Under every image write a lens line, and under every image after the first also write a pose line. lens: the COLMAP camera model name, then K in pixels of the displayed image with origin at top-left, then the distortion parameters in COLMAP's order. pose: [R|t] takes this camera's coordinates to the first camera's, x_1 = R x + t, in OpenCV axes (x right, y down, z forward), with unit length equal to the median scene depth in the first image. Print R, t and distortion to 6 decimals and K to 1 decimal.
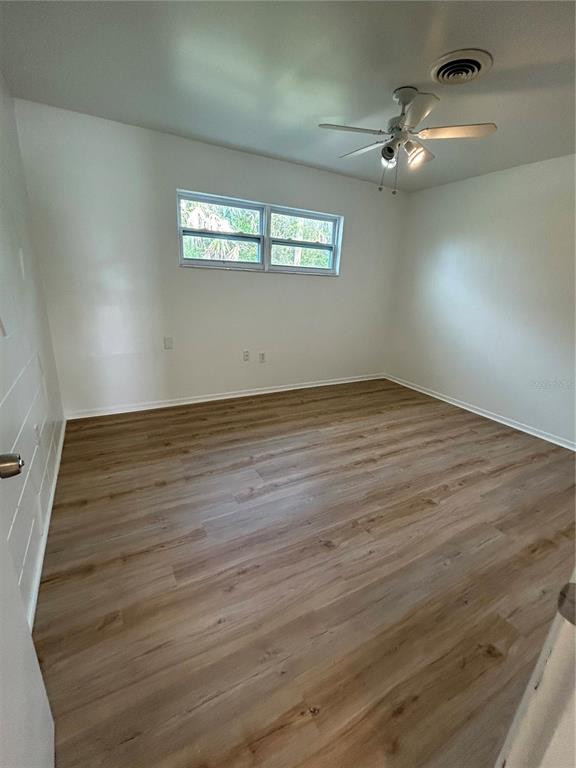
lens RADIAL K [[333.4, 0, 287.3], [0, 333.4, 384.3], [0, 0, 1]] dist [-0.008033, 0.001154]
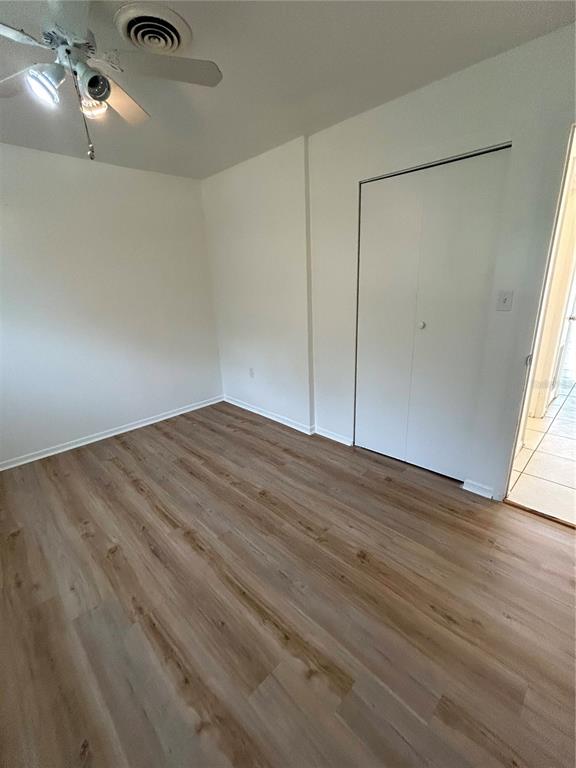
lens RADIAL K [[333.4, 0, 290.4], [0, 333.4, 382.3], [0, 0, 1]] dist [-0.008033, 0.001154]
pose [[-0.273737, -0.318133, 0.907667, -0.369042], [0.313598, 0.862619, 0.396919, -0.285996], [-0.909244, 0.393294, -0.136365, 0.744124]]
